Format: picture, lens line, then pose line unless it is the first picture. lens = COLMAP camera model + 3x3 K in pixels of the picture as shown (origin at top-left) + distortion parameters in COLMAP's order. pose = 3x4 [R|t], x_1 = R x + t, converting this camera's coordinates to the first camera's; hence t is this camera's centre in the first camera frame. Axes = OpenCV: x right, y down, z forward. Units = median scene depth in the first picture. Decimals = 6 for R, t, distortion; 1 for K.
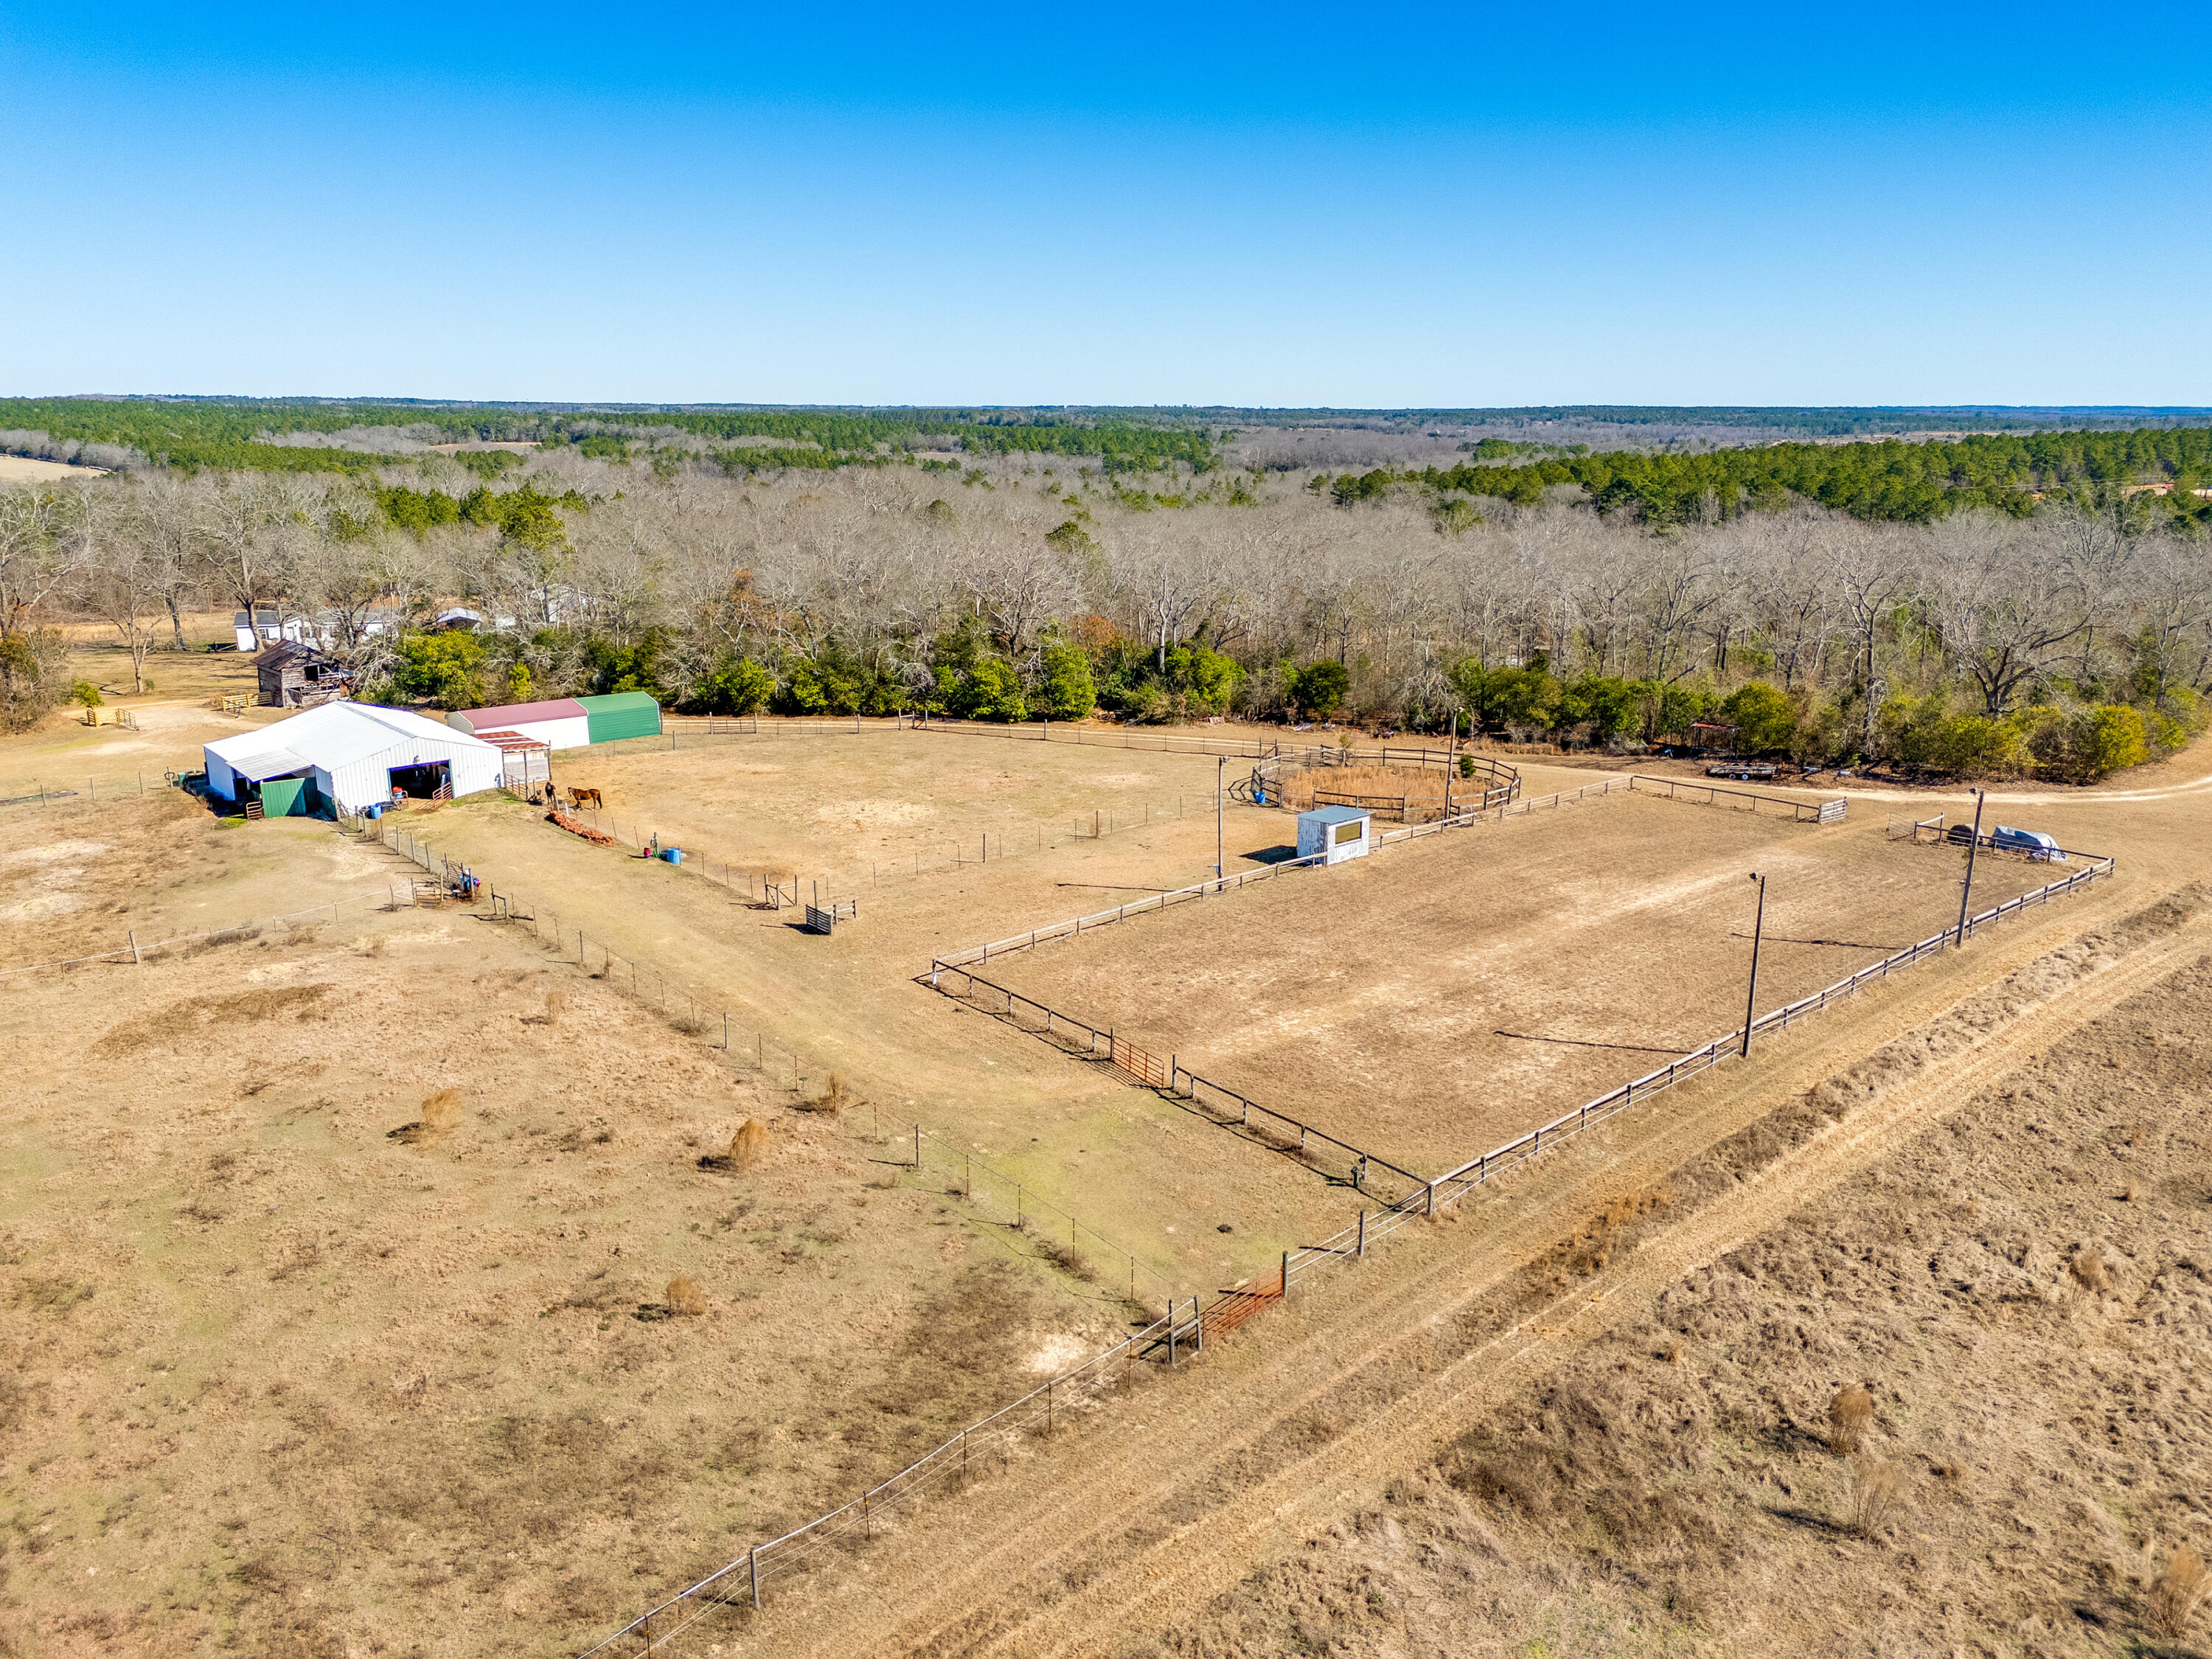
lens RADIAL K [[1640.6, 0, 1117.4], [0, 1640.6, 830.9], [0, 0, 1]] dist [0.055062, -0.044577]
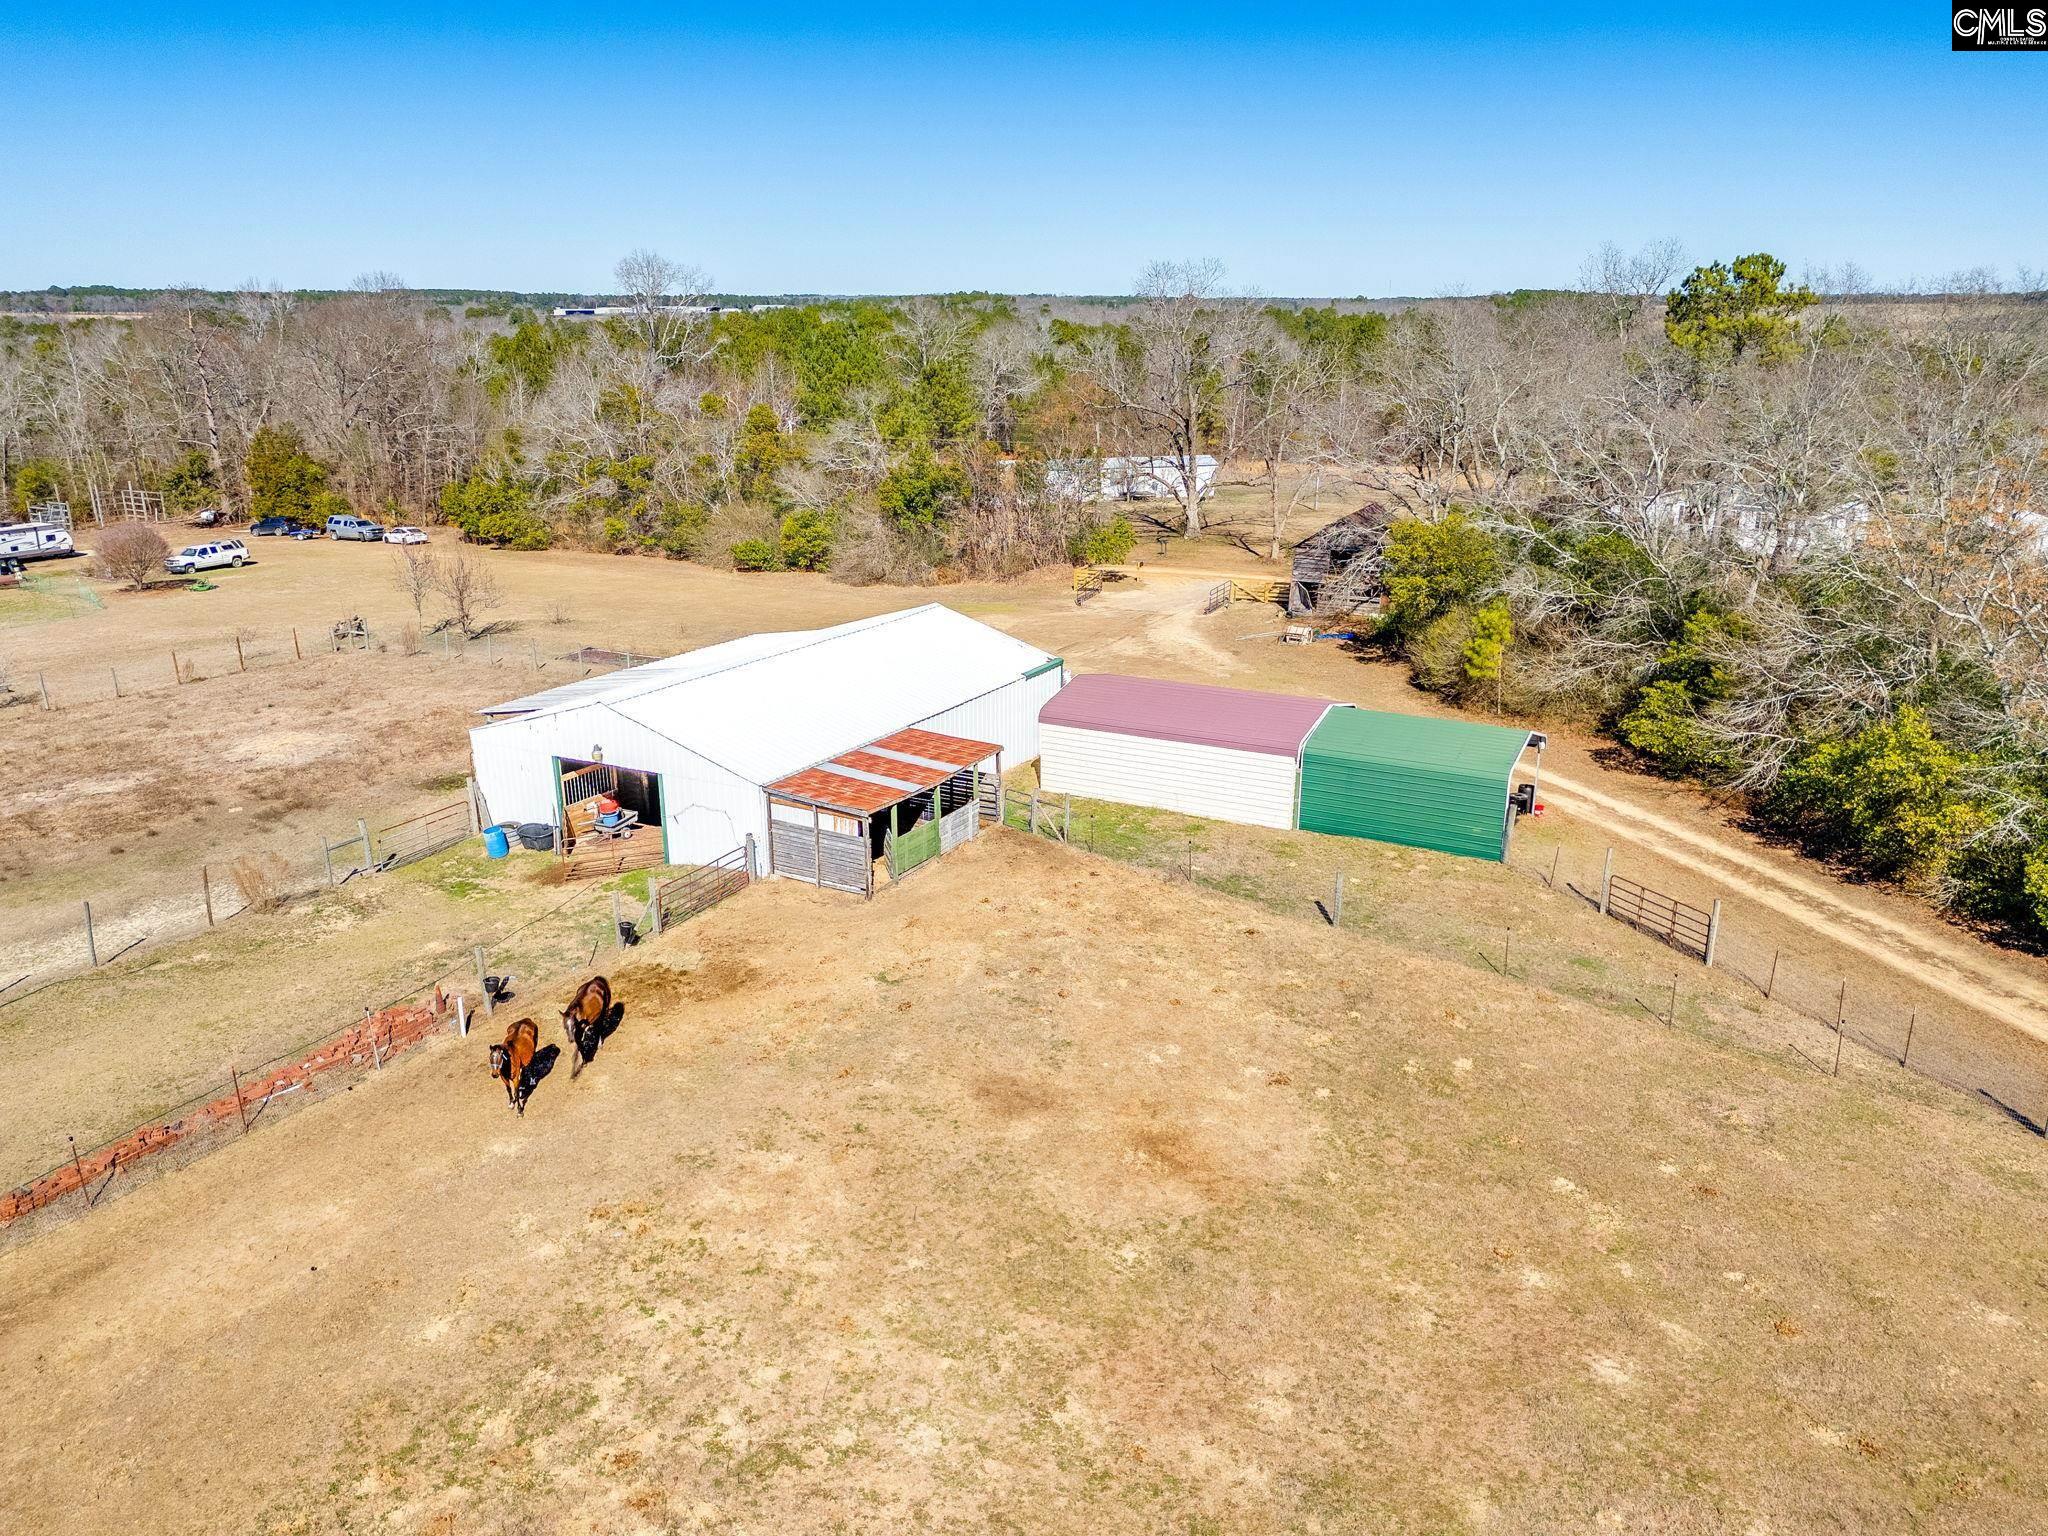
lens RADIAL K [[1518.9, 0, 1028.4], [0, 1518.9, 768.6], [0, 0, 1]] dist [0.055062, -0.044577]
pose [[0.329893, 0.269236, -0.904811, -0.023231], [-0.233797, 0.951909, 0.198008, -0.111137], [0.914609, 0.146221, 0.376975, 0.739802]]
